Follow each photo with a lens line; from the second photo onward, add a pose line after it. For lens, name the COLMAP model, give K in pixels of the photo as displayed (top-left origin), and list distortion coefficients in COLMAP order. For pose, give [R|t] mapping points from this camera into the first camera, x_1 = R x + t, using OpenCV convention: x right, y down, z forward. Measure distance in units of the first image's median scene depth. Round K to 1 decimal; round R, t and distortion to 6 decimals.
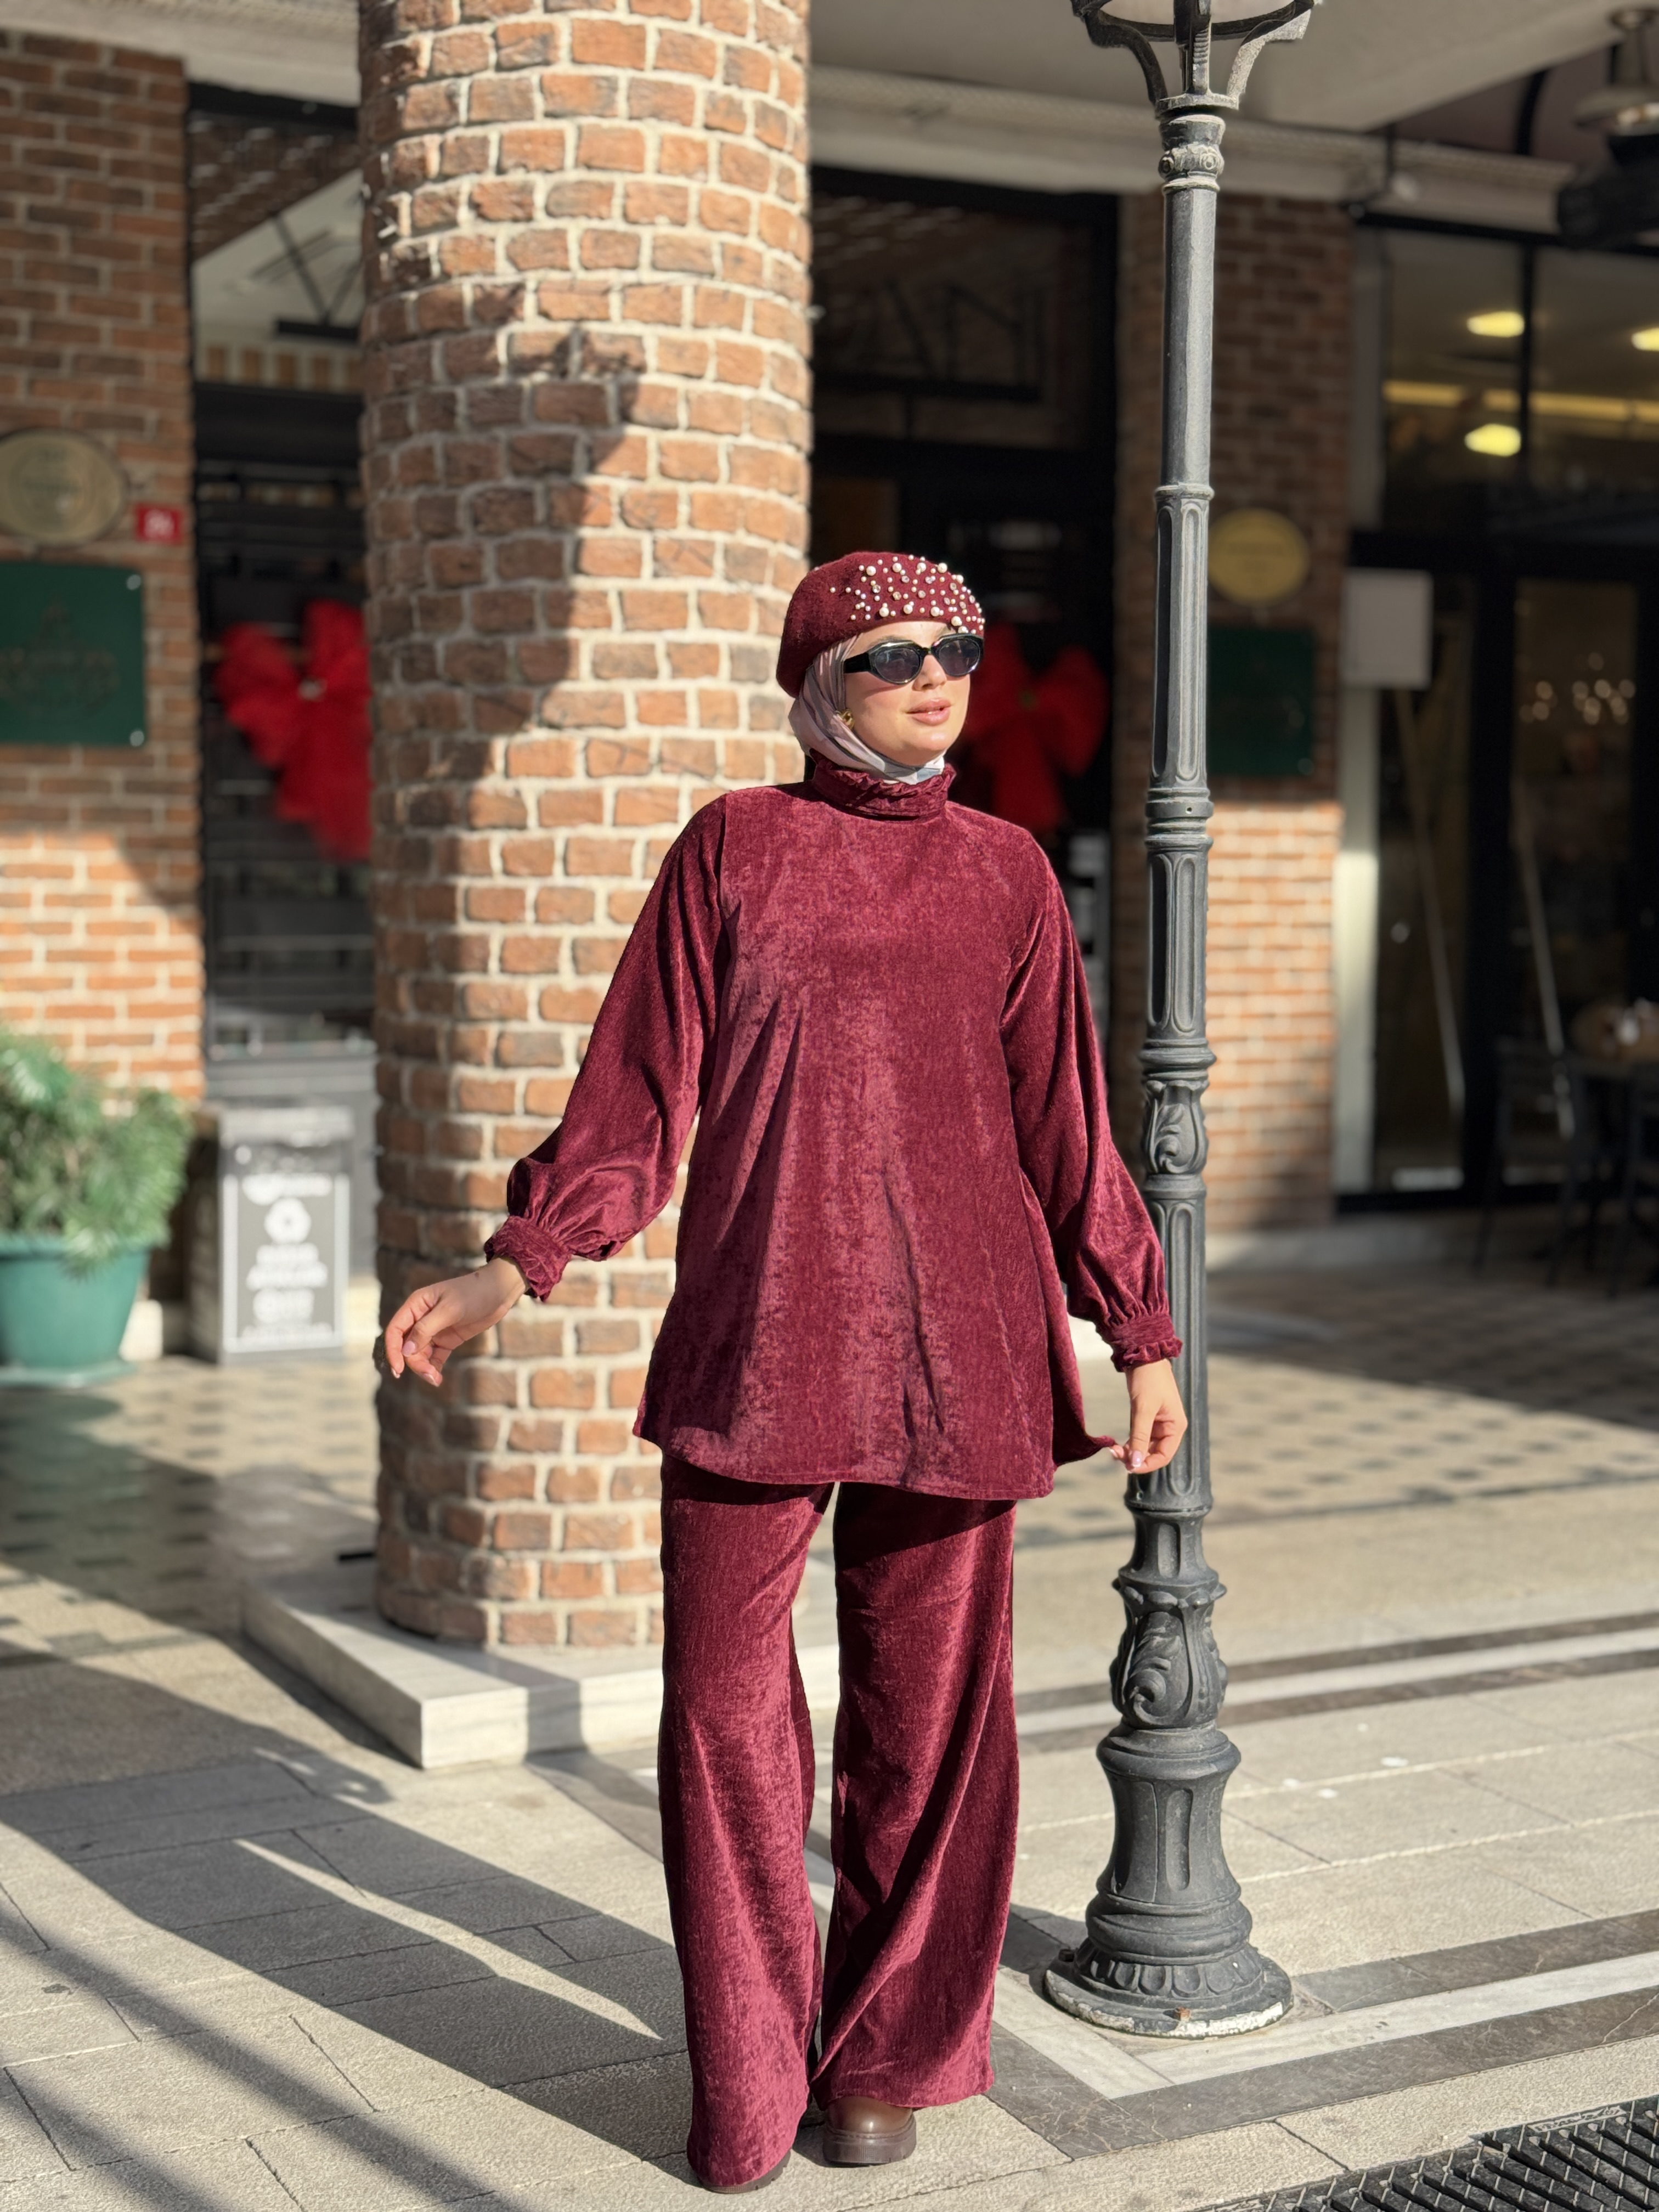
lens RADIAL K [[3085.3, 0, 830.7], [0, 3085.3, 1110.8], [0, 0, 1]] dist [0.126943, 0.000000]
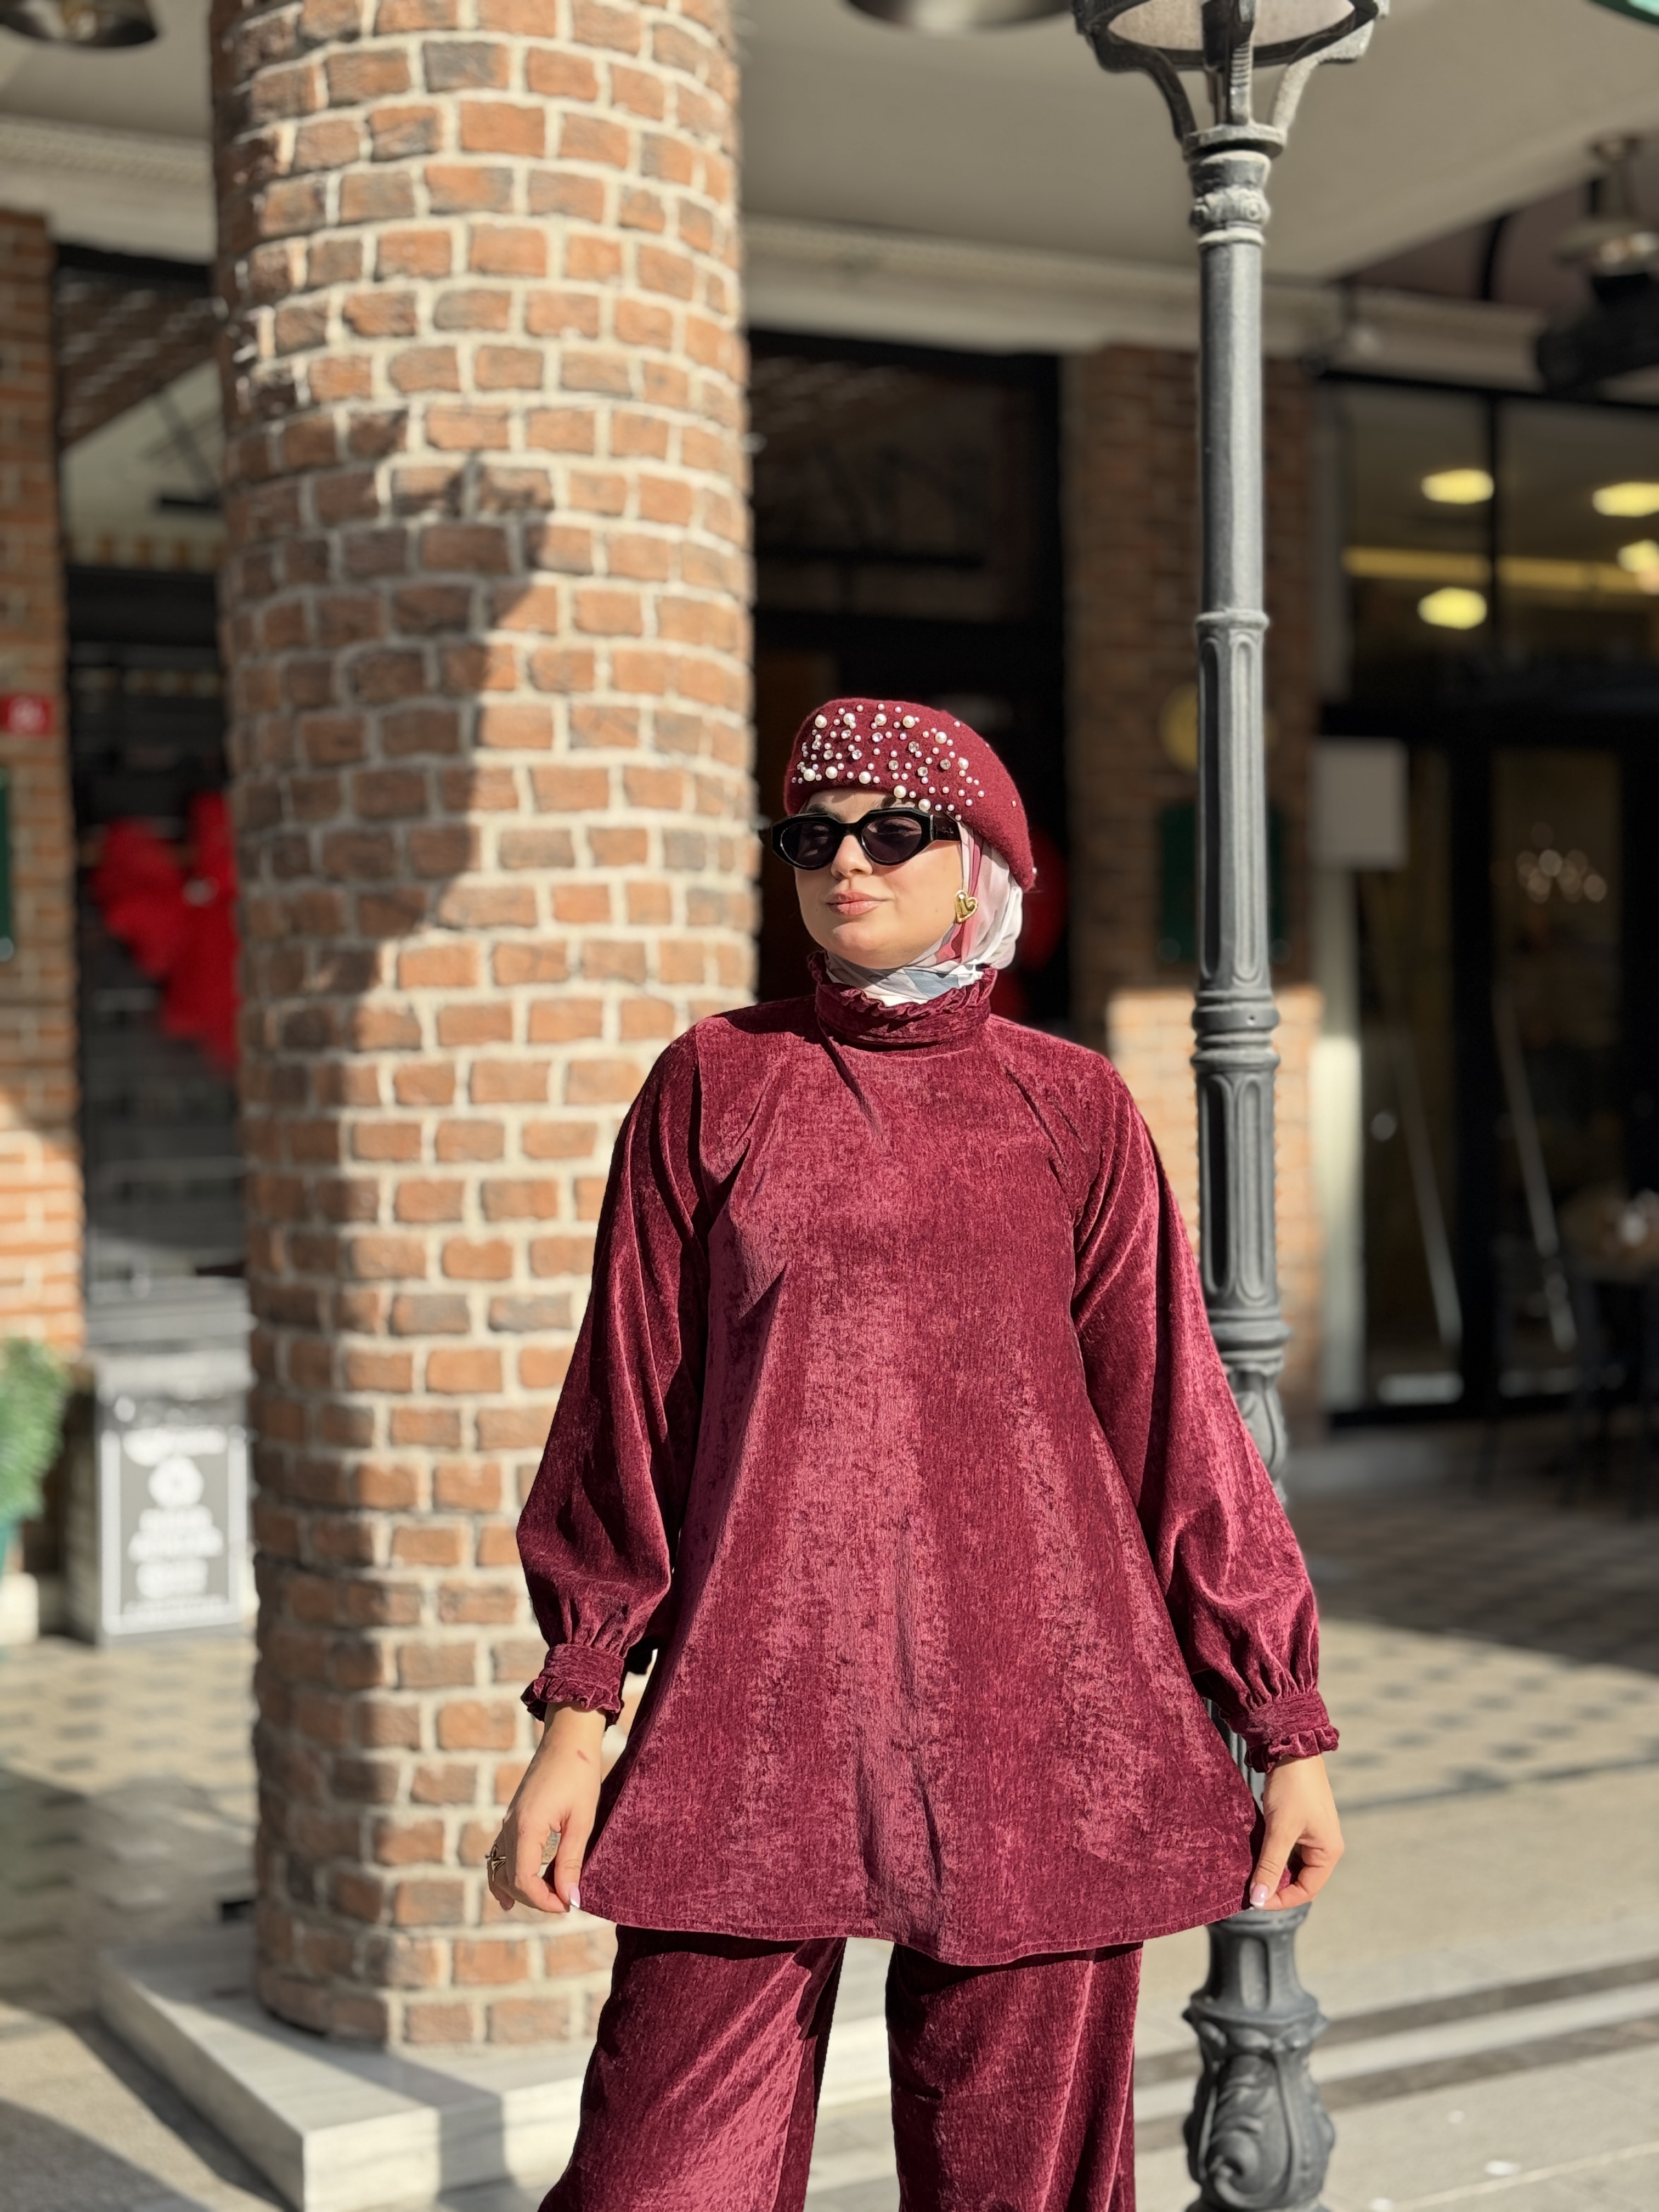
lens RADIAL K [[3085.3, 0, 827.0], [0, 3085.3, 1139.6], [0, 0, 1]] dist [0.126943, 0.000000]
pose [[0.999527, -0.022487, 0.020991, -0.006894], [0.023545, 0.998391, -0.051581, -0.021064], [-0.019797, 0.052050, 0.998448, 0.161300]]
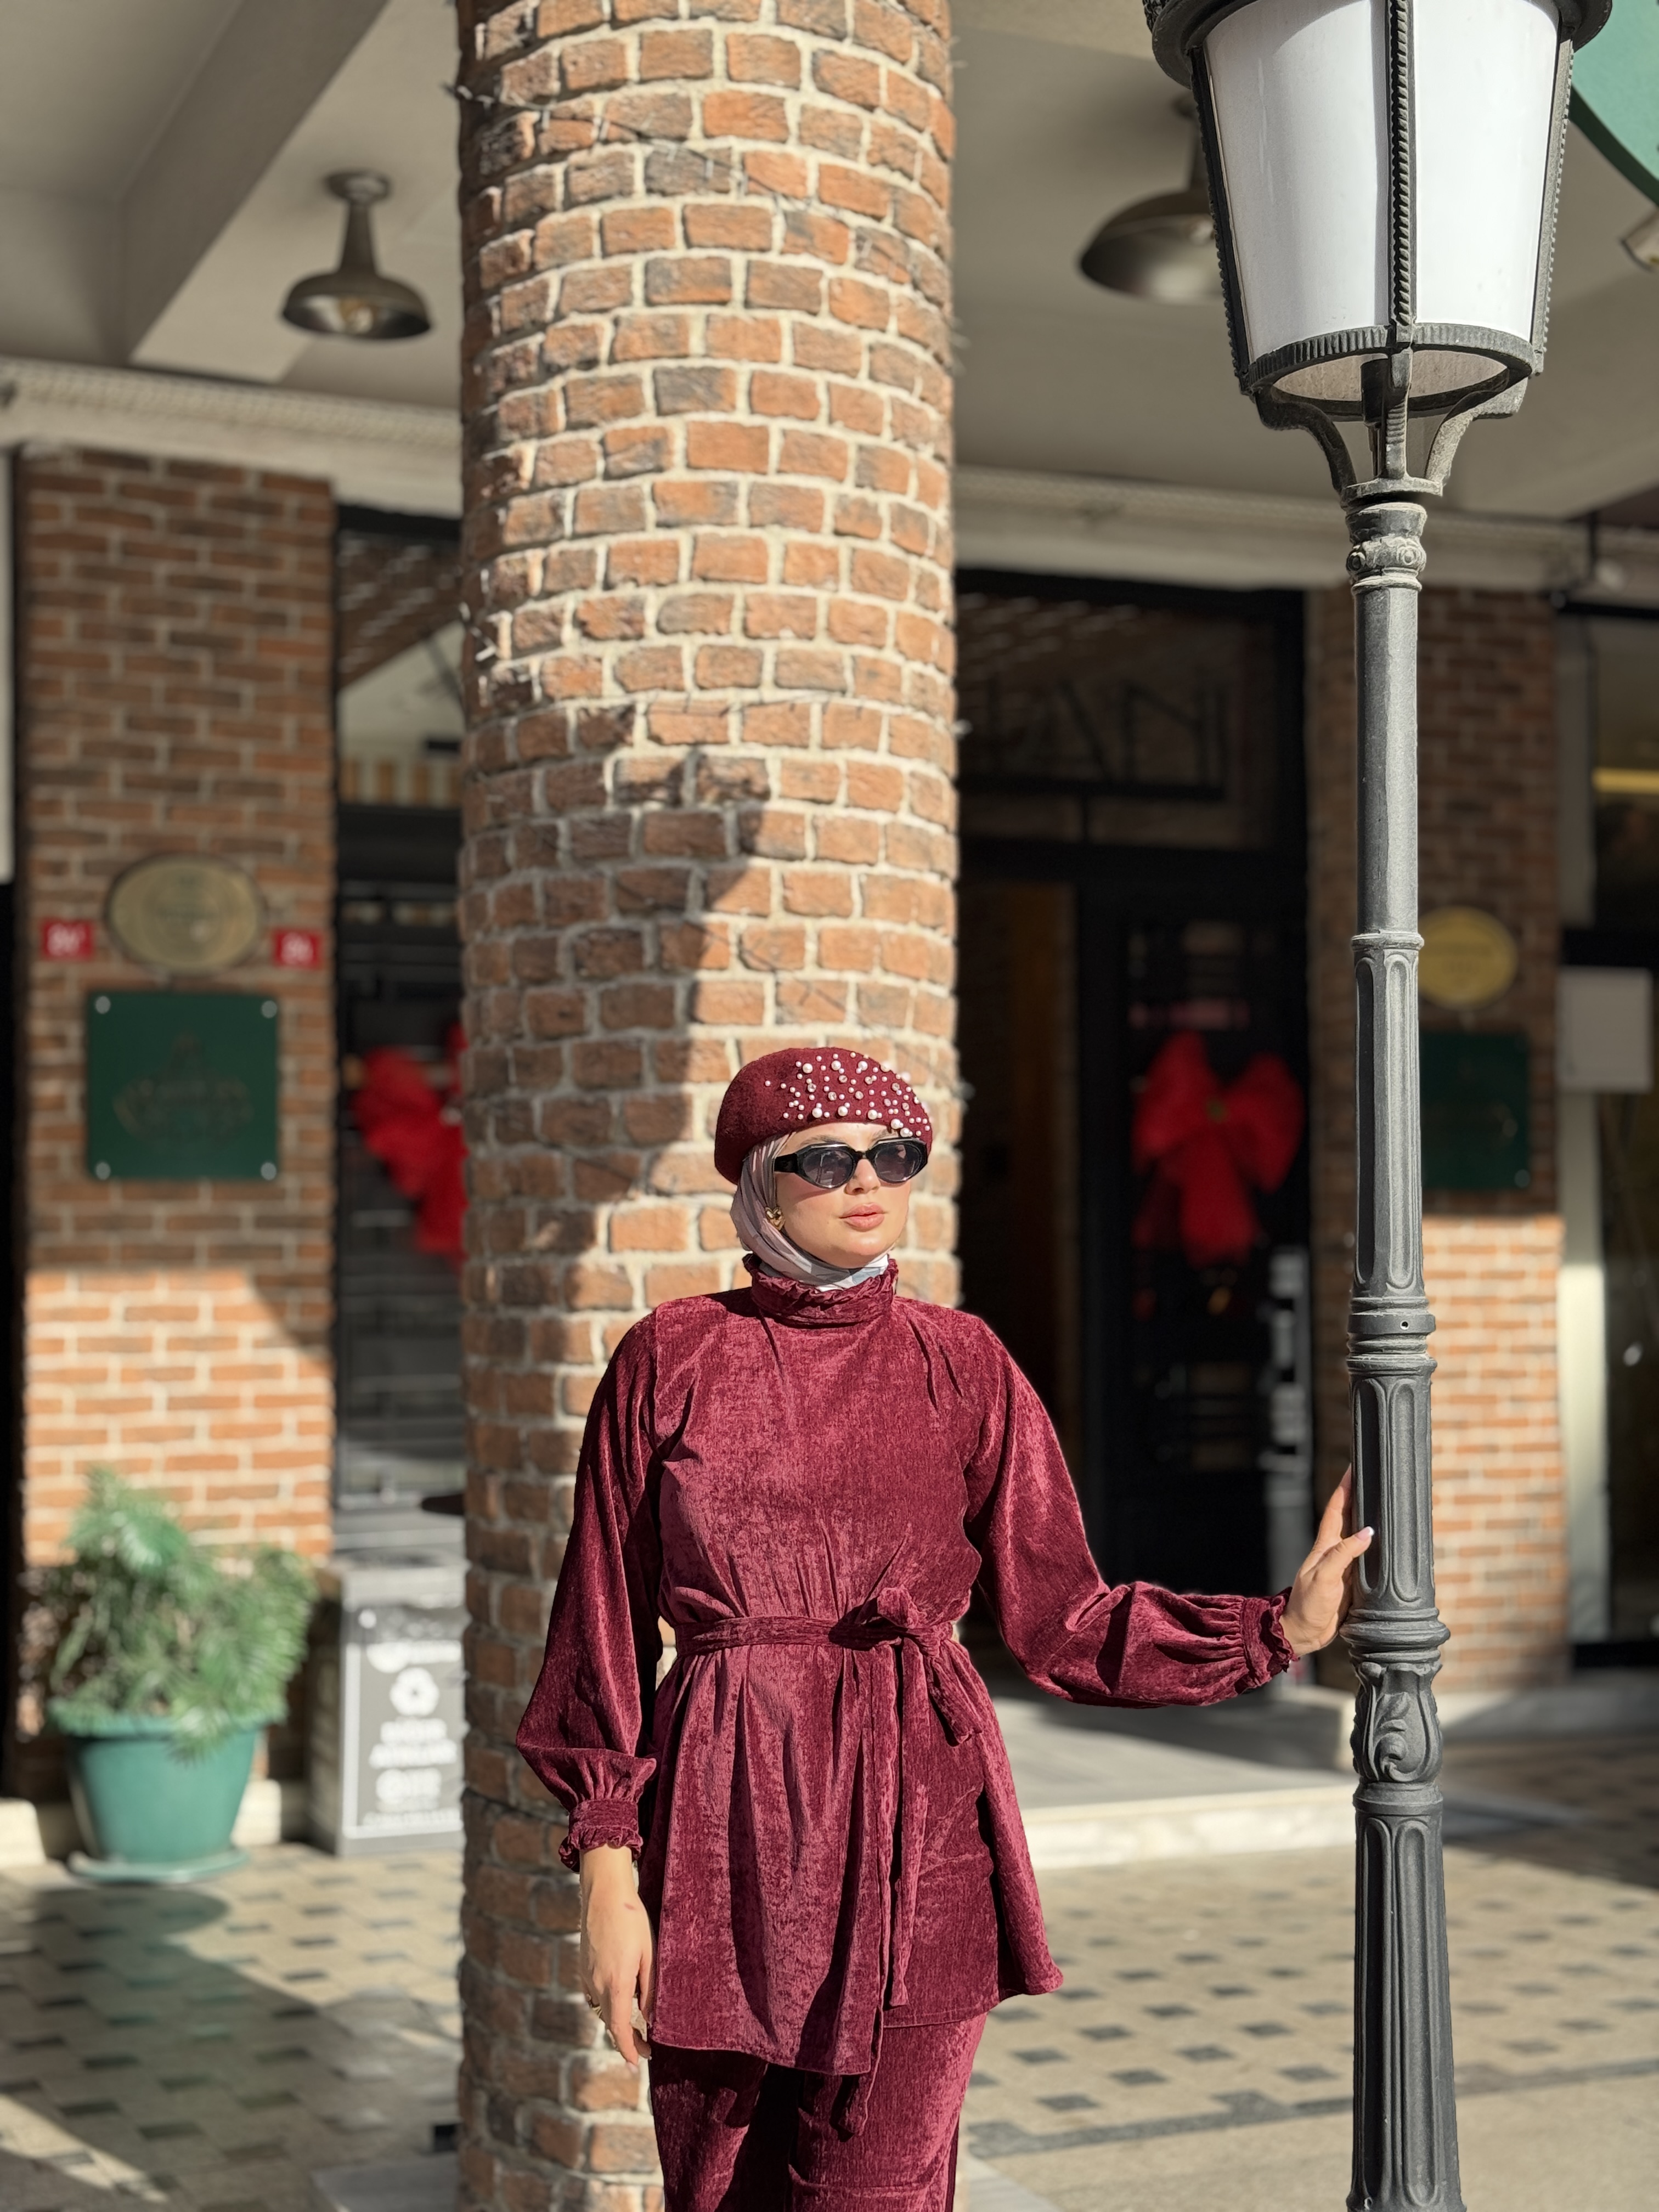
lens RADIAL K [[3085.3, 0, 810.0], [0, 3085.3, 1143.2], [0, 0, 1]] dist [0.126943, 0.000000]
pose [[0.997457, -0.010370, -0.070515, 0.013485], [0.002515, 0.993863, -0.110589, -0.040792], [0.071229, 0.110130, 0.991362, 0.131990]]
